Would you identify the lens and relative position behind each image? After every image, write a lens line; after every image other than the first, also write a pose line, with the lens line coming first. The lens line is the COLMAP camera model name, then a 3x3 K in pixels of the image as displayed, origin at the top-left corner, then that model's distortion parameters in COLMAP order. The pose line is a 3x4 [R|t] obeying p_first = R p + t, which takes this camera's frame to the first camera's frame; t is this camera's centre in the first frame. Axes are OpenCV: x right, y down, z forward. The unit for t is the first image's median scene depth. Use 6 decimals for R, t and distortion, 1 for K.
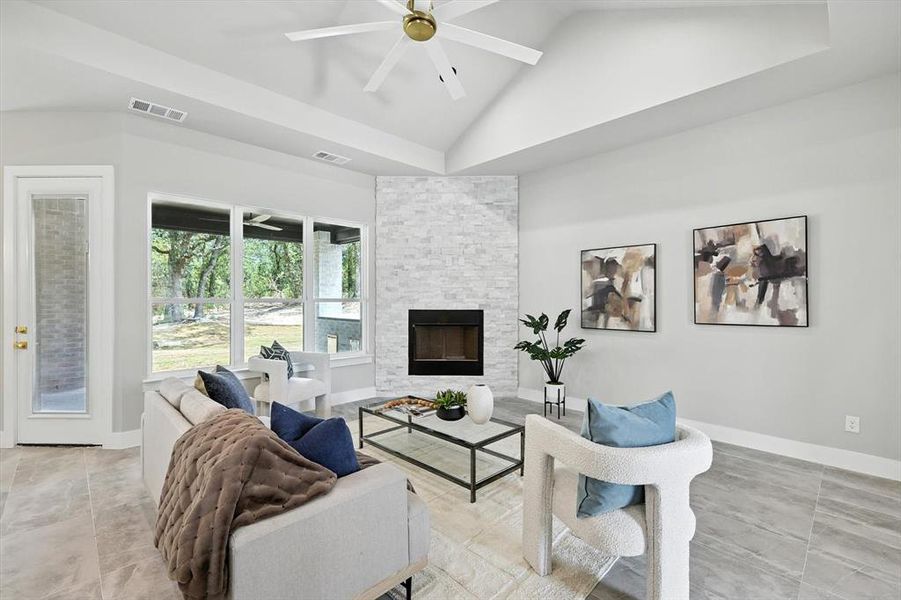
lens RADIAL K [[394.6, 0, 456.0], [0, 394.6, 300.6], [0, 0, 1]] dist [0.003662, -0.000834]
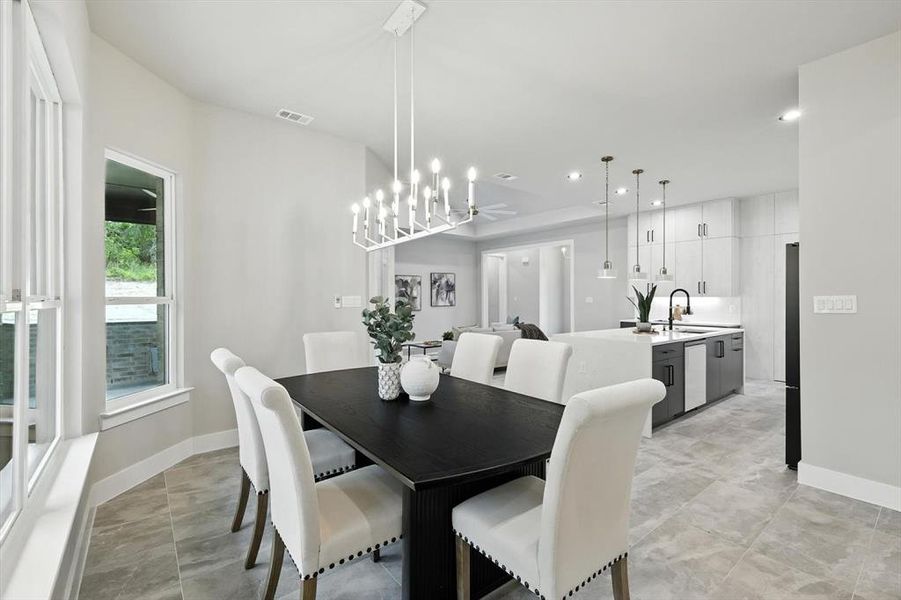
lens RADIAL K [[394.6, 0, 448.2], [0, 394.6, 298.7], [0, 0, 1]] dist [0.003662, -0.000834]
pose [[0.112406, -0.003291, 0.993657, -1.934726], [0.002992, 0.999991, 0.002973, -0.003346], [-0.993658, 0.002639, 0.112415, 0.499270]]
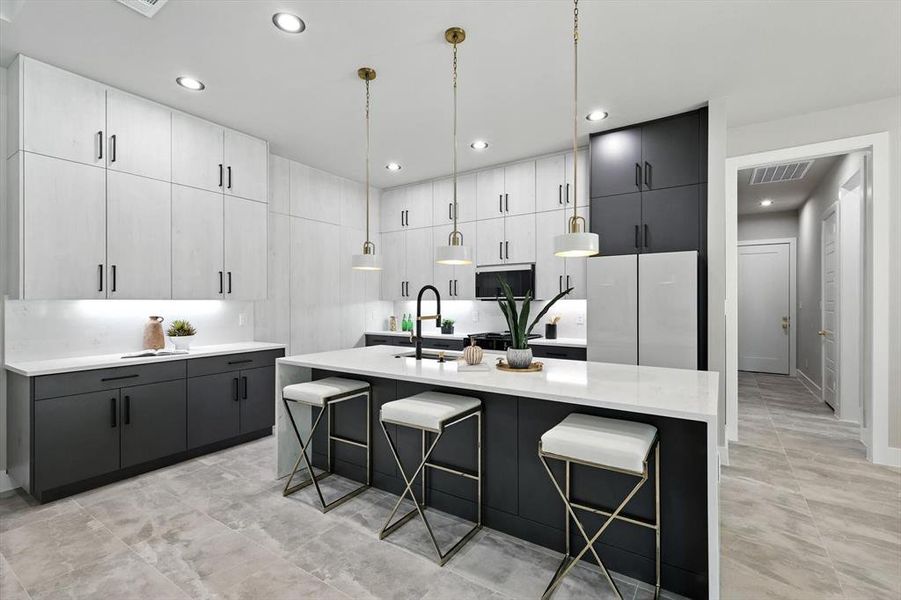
lens RADIAL K [[403.3, 0, 455.4], [0, 403.3, 300.6], [0, 0, 1]] dist [0.003967, 0.000676]
pose [[-0.978186, -0.001261, -0.207727, -0.557338], [-0.001753, 0.999996, 0.002181, -0.003468], [0.207723, 0.002497, -0.978184, 0.629846]]
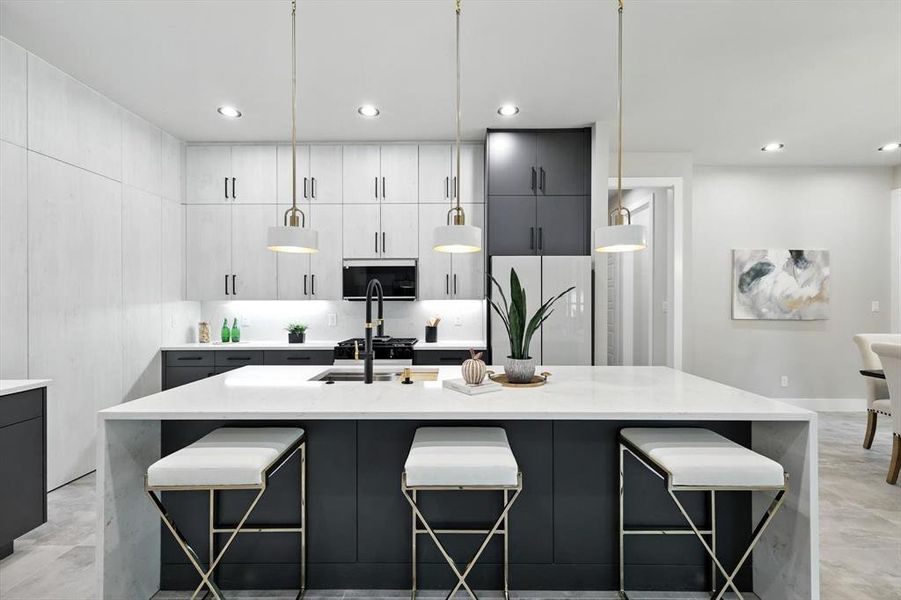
lens RADIAL K [[400.6, 0, 453.2], [0, 400.6, 300.5], [0, 0, 1]] dist [0.006946, -0.001364]
pose [[-0.705033, -0.004549, -0.709160, -0.368291], [-0.004821, 0.999987, -0.001622, -0.001407], [0.709158, 0.002275, -0.705046, 0.362521]]
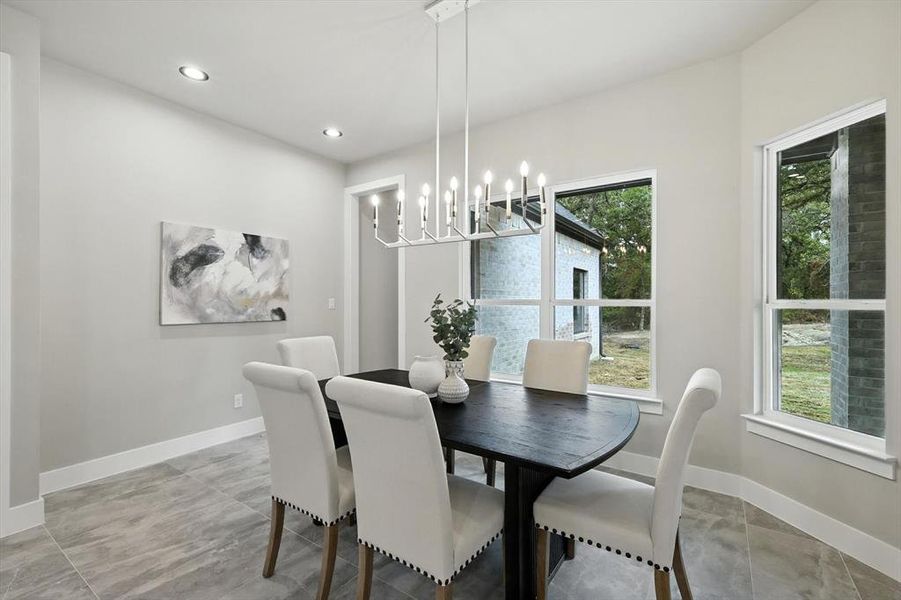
lens RADIAL K [[394.6, 0, 450.8], [0, 394.6, 299.0], [0, 0, 1]] dist [0.003662, -0.000834]
pose [[0.189256, -0.003839, -0.981920, -0.888847], [-0.002684, 0.999987, -0.004427, -0.001968], [0.981924, 0.003473, 0.189243, 0.520783]]
